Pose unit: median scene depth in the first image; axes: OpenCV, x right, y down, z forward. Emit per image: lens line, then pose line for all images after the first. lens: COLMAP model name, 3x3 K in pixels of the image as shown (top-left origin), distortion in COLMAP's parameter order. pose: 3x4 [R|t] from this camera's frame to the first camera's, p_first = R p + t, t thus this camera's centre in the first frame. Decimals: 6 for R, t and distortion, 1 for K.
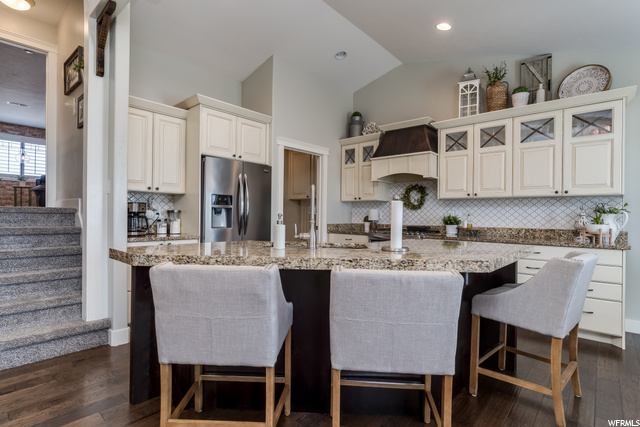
lens RADIAL K [[324.7, 0, 319.4], [0, 324.7, 215.6], [0, 0, 1]] dist [-0.004712, 0.003445]
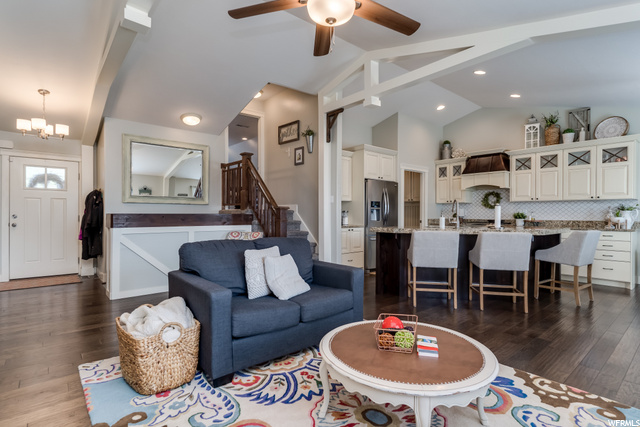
lens RADIAL K [[324.7, 0, 317.2], [0, 324.7, 215.4], [0, 0, 1]] dist [-0.004712, 0.003445]
pose [[0.988937, -0.006503, -0.148193, -0.325681], [0.007104, 0.999969, 0.003530, 0.001435], [0.148166, -0.004544, 0.988952, -0.680541]]
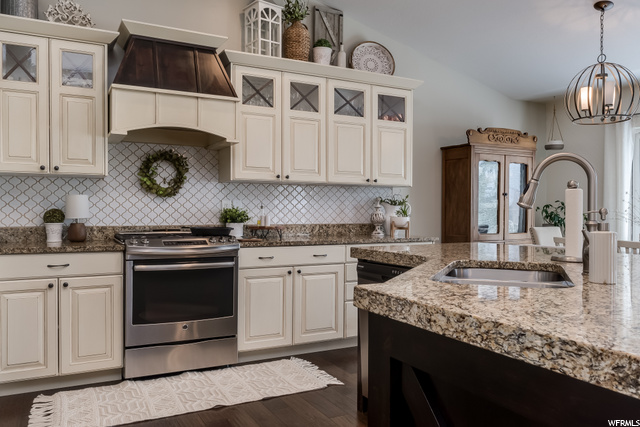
lens RADIAL K [[505.8, 0, 318.7], [0, 505.8, 213.3], [0, 0, 1]] dist [0.001280, -0.008306]
pose [[0.348576, -0.014562, 0.937167, -0.487973], [0.000871, 0.999884, 0.015212, -0.004782], [-0.937280, -0.004486, 0.348549, 0.565241]]
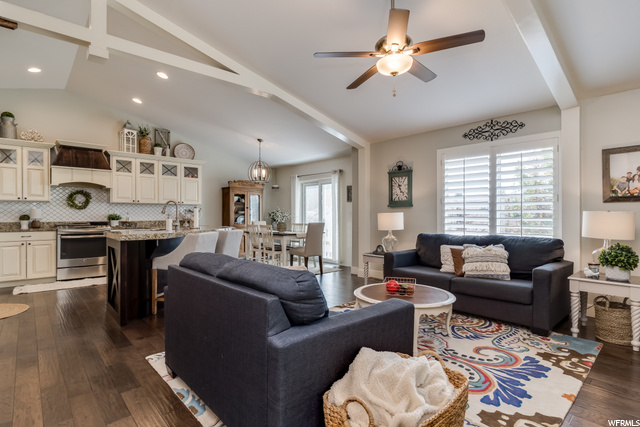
lens RADIAL K [[324.7, 0, 317.4], [0, 324.7, 214.1], [0, 0, 1]] dist [-0.004712, 0.003445]
pose [[0.112475, -0.008087, 0.993622, -1.063344], [0.002972, 0.999965, 0.007803, -0.008978], [-0.993650, 0.002075, 0.112495, -0.099822]]
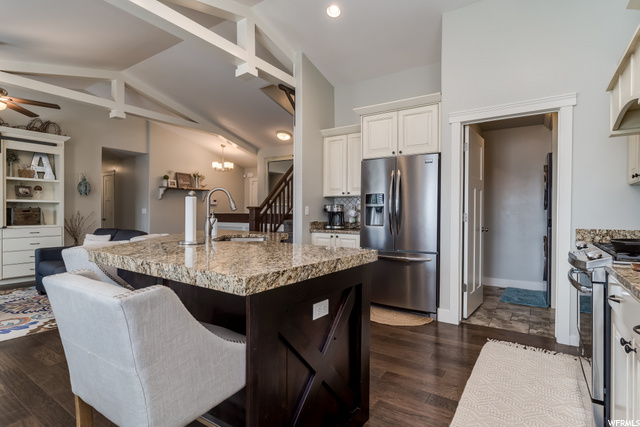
lens RADIAL K [[324.7, 0, 318.1], [0, 324.7, 211.8], [0, 0, 1]] dist [-0.004712, 0.003445]
pose [[0.120183, -0.002591, -0.992748, 0.668410], [-0.003526, 0.999989, -0.003036, -0.004406], [0.992746, 0.003865, 0.120172, 0.653216]]
